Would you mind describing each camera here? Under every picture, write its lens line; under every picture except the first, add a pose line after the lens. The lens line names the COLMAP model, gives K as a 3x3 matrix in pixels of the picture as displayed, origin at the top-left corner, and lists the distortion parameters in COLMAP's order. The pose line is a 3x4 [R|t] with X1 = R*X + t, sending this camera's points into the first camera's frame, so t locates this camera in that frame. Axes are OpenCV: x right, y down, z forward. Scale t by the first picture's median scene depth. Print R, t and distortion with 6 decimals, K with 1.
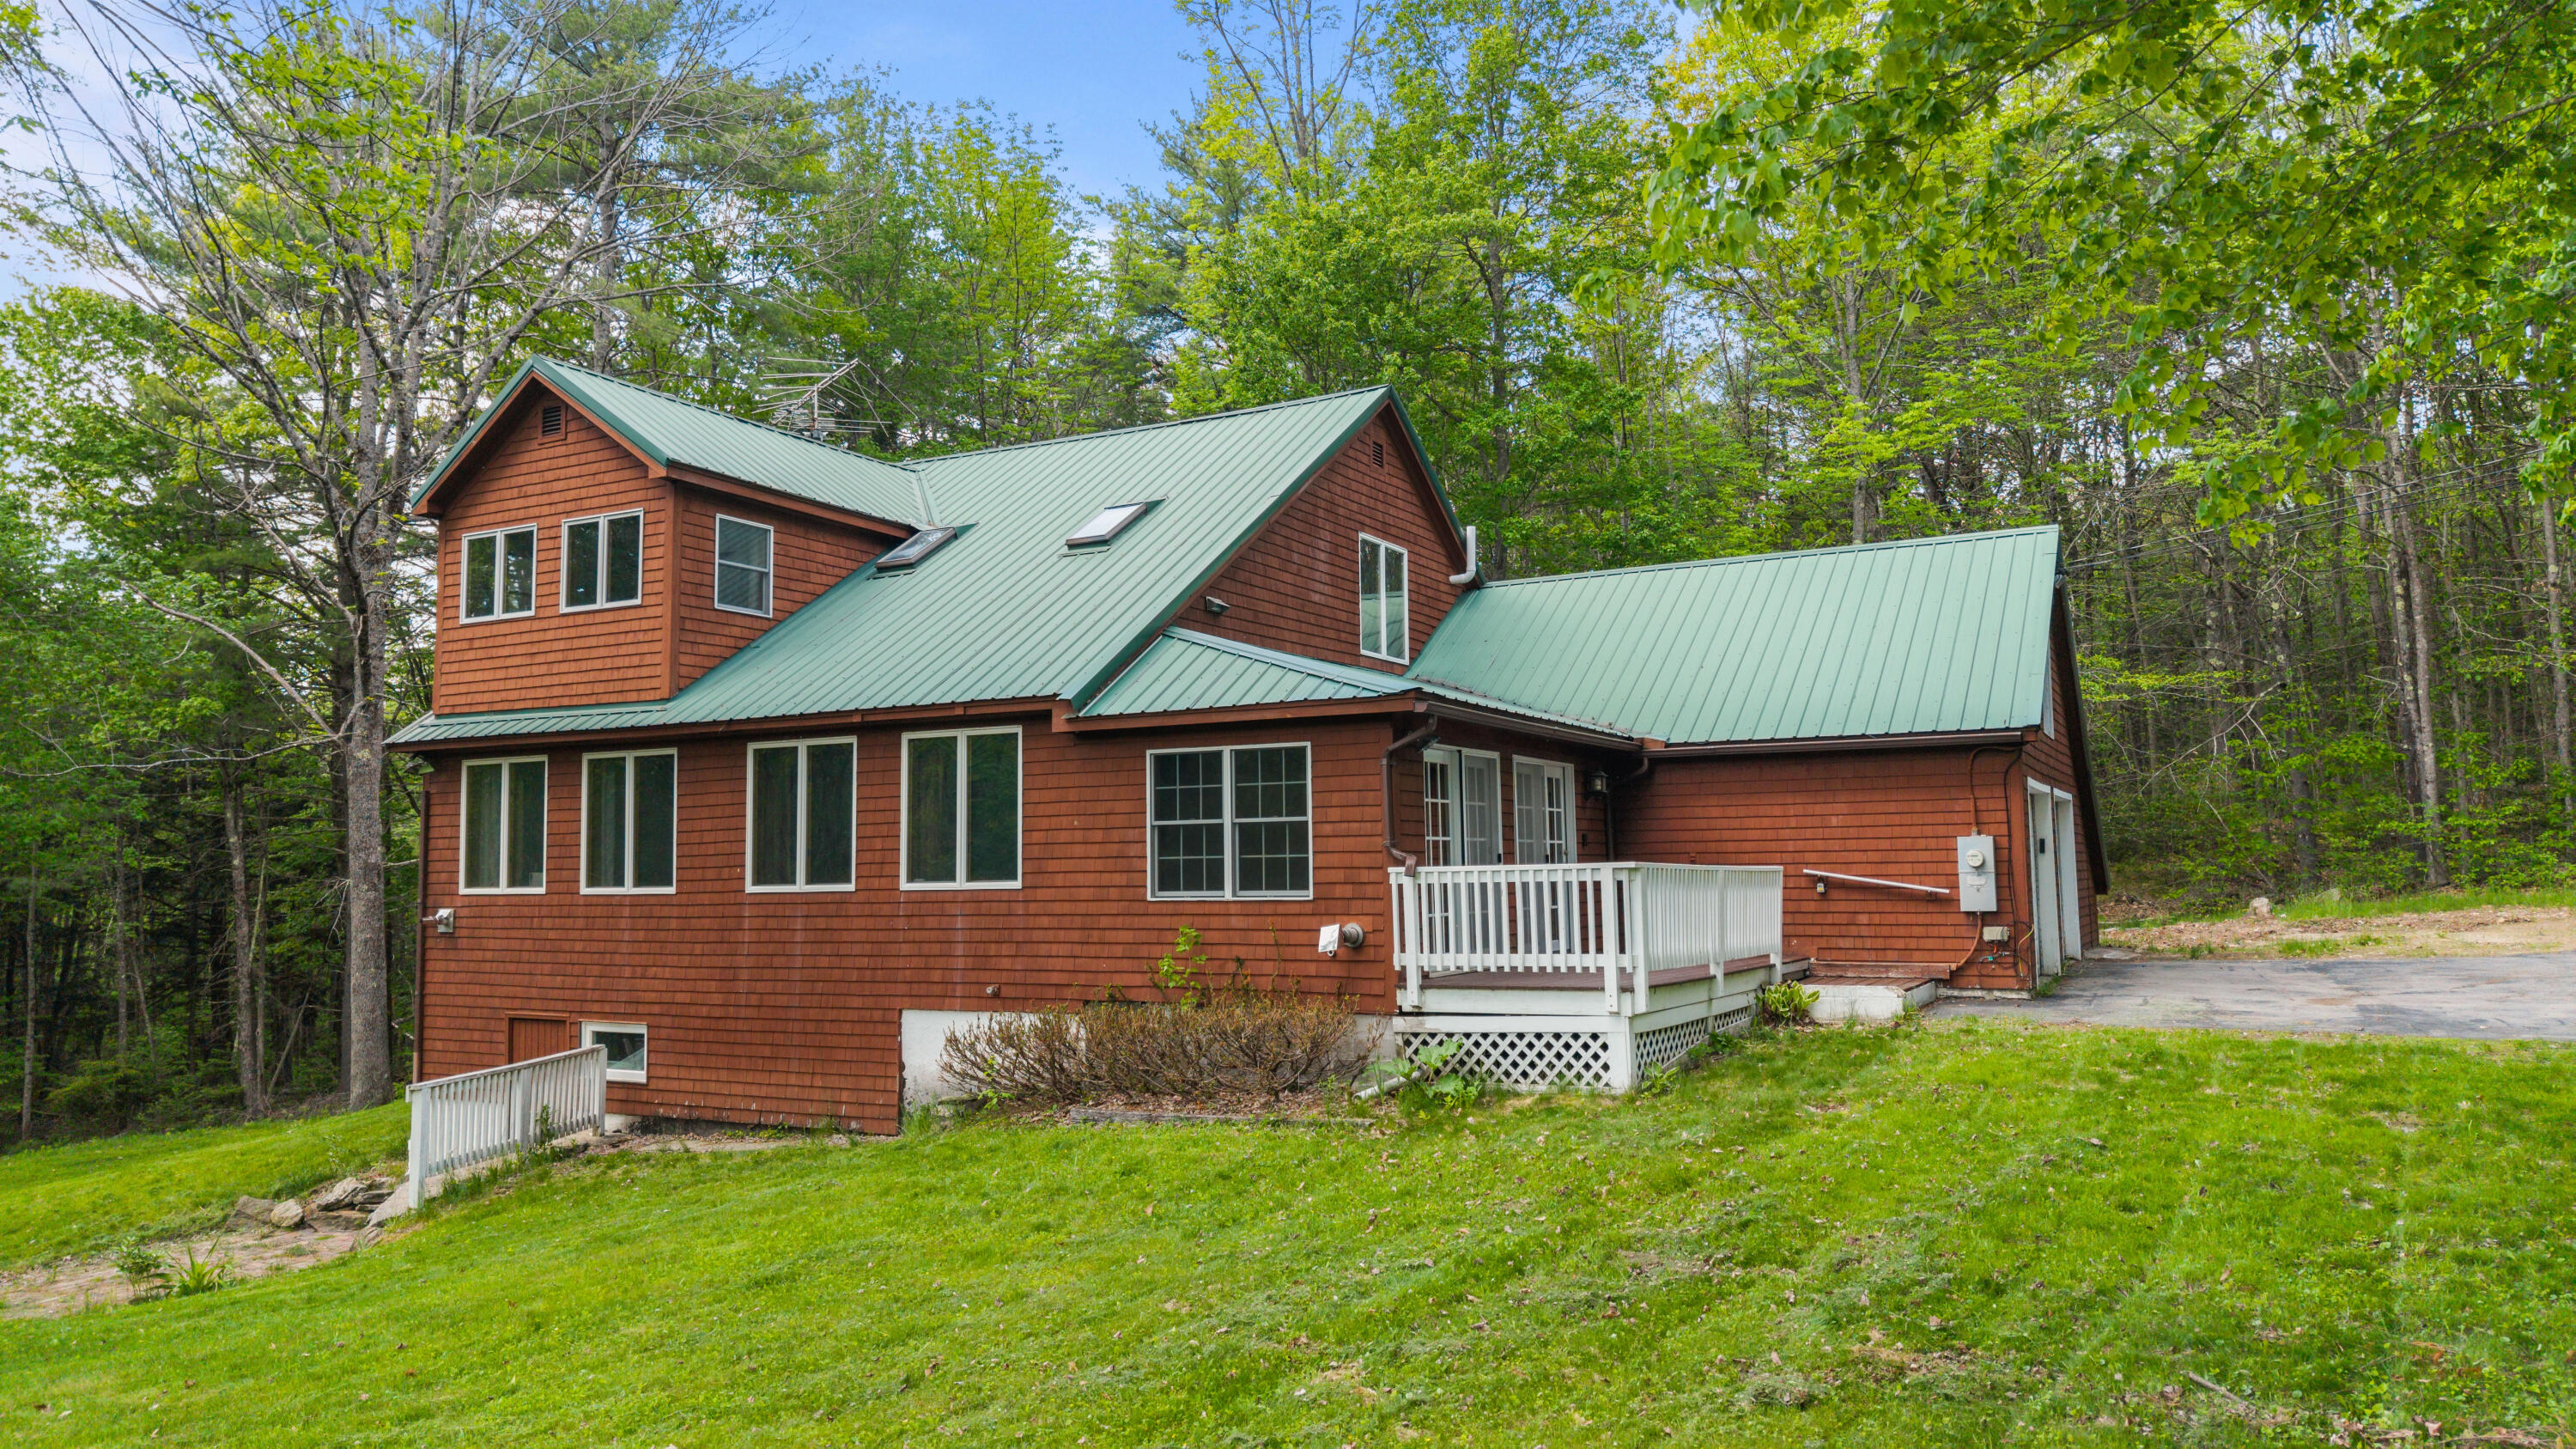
lens RADIAL K [[1625.2, 0, 1484.7], [0, 1625.2, 738.7], [0, 0, 1]] dist [0.154956, -0.212491]
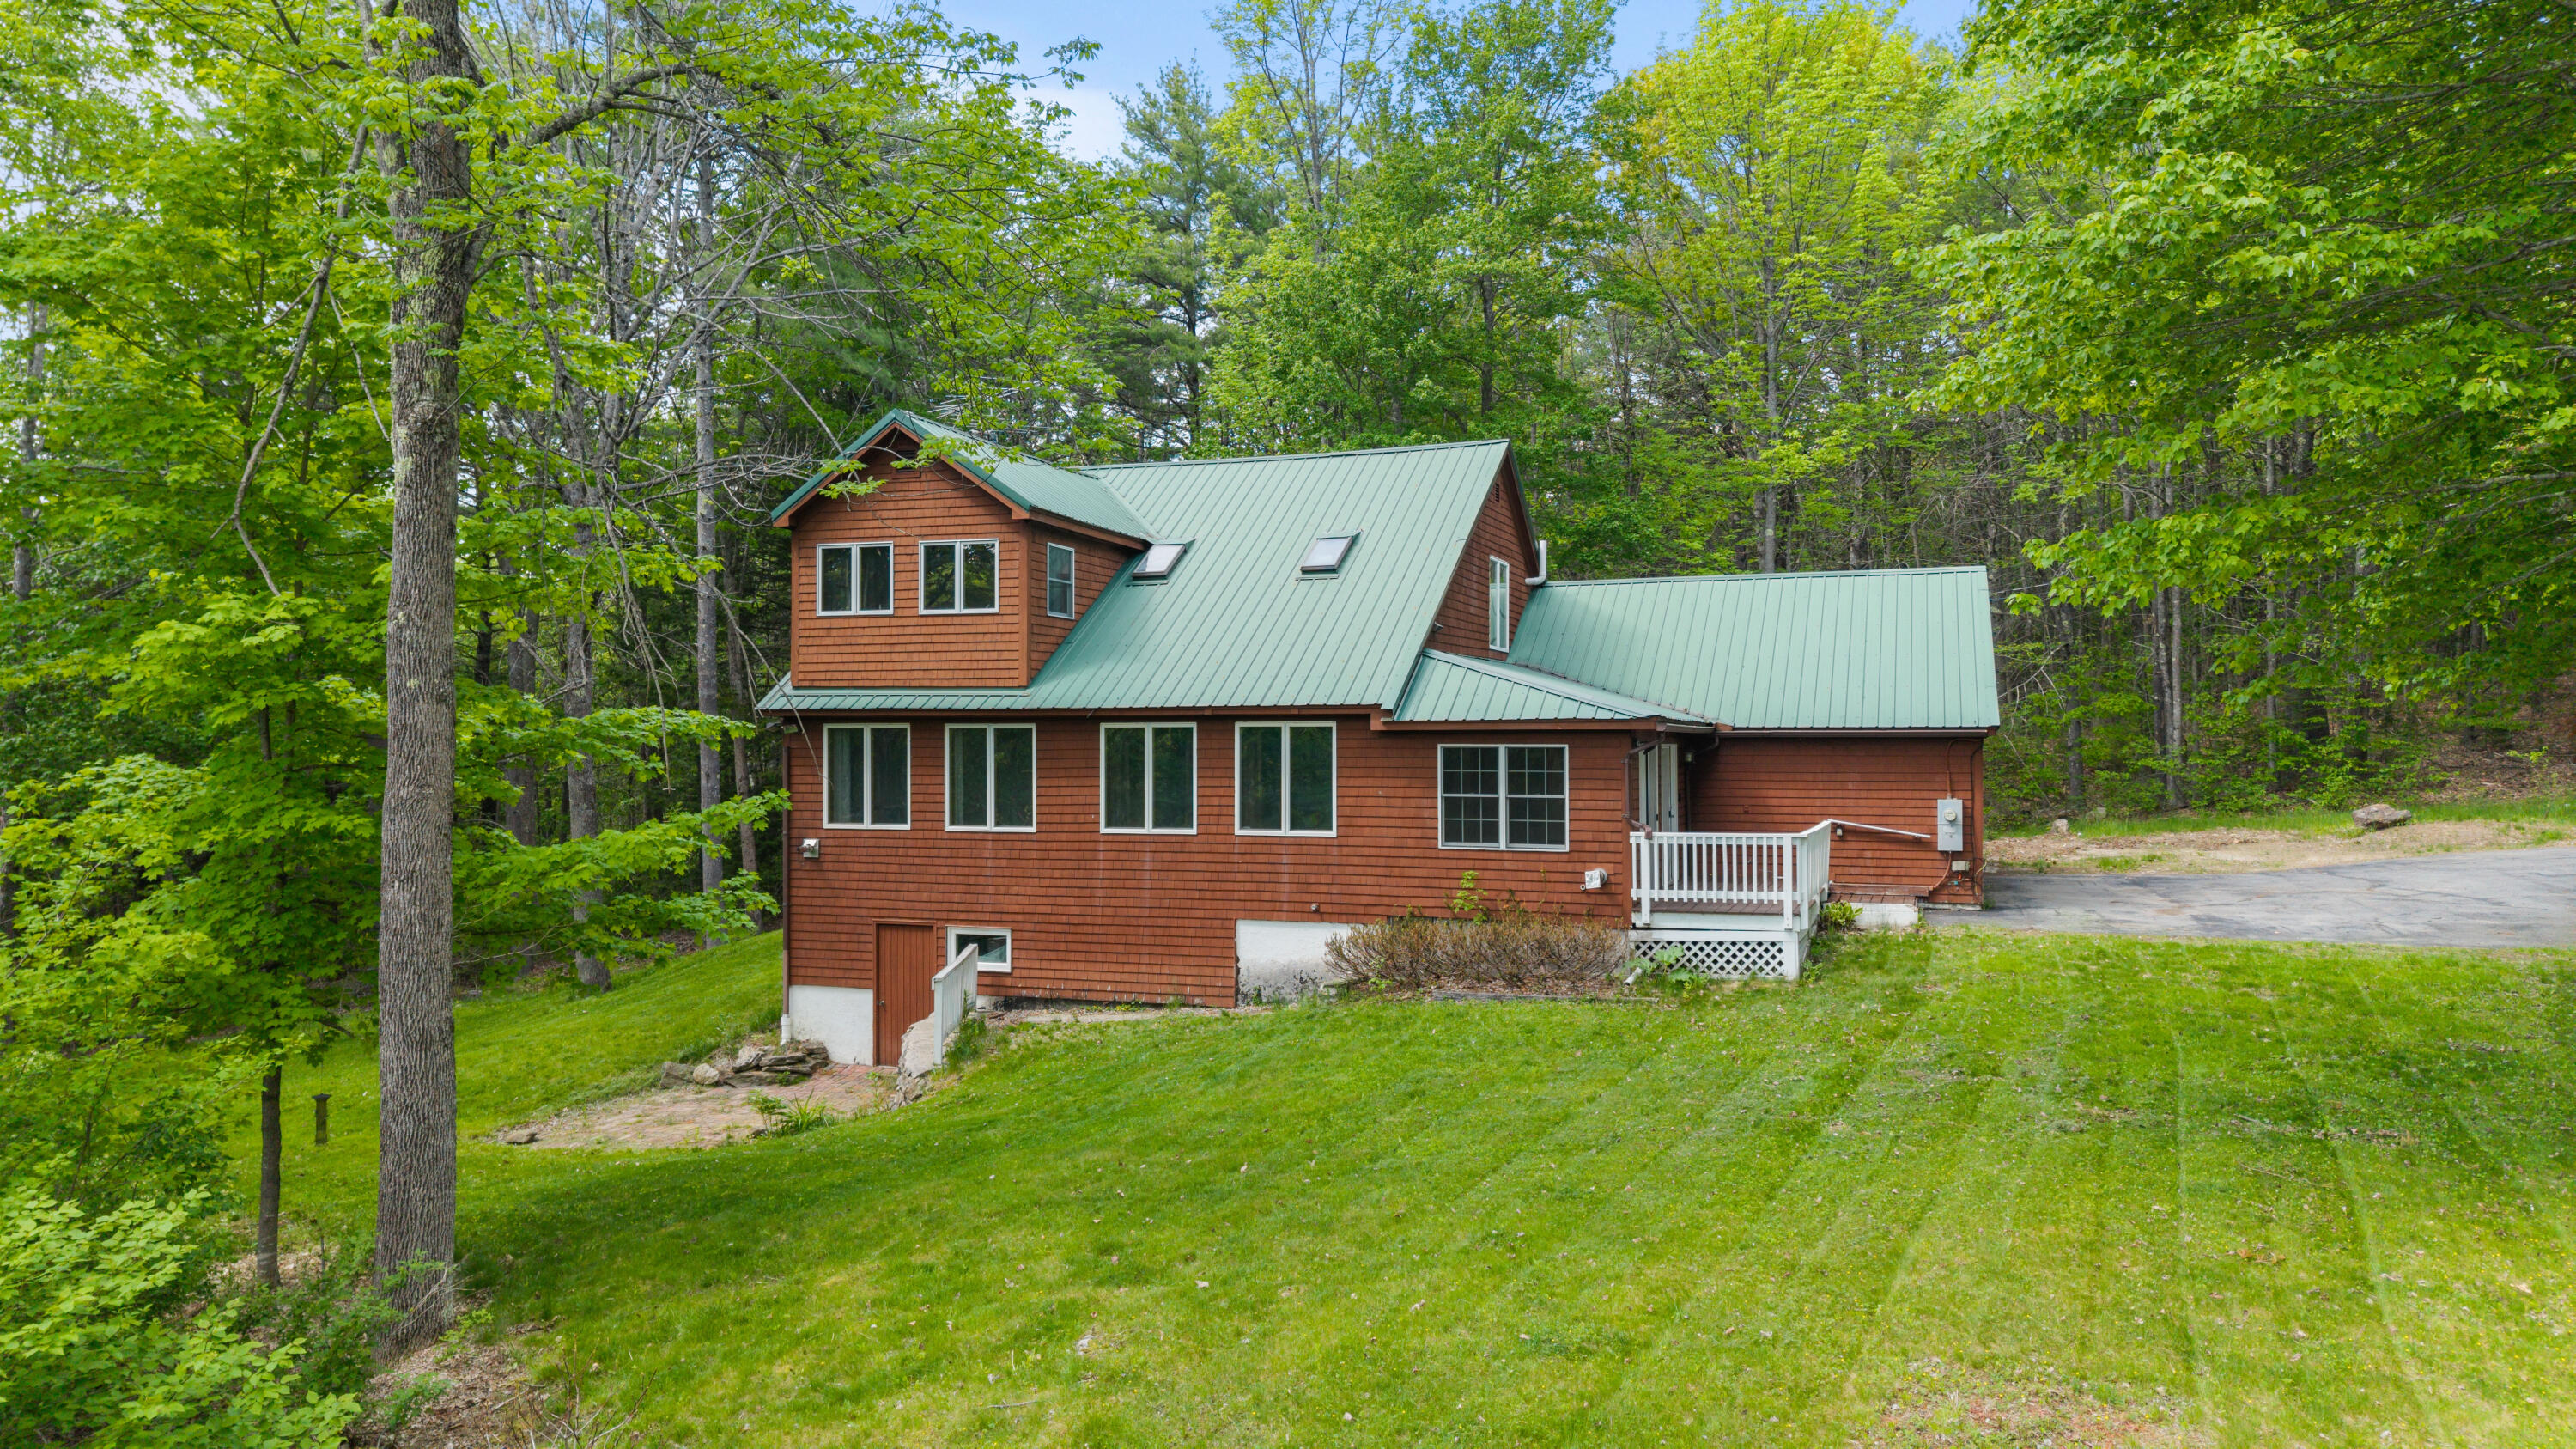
lens RADIAL K [[1625.2, 0, 1484.7], [0, 1625.2, 738.7], [0, 0, 1]] dist [0.154956, -0.212491]
pose [[0.985930, 0.015639, 0.166424, -0.368891], [-0.028351, 0.996834, 0.074285, -0.095708], [-0.164736, -0.077958, 0.983252, -0.373716]]
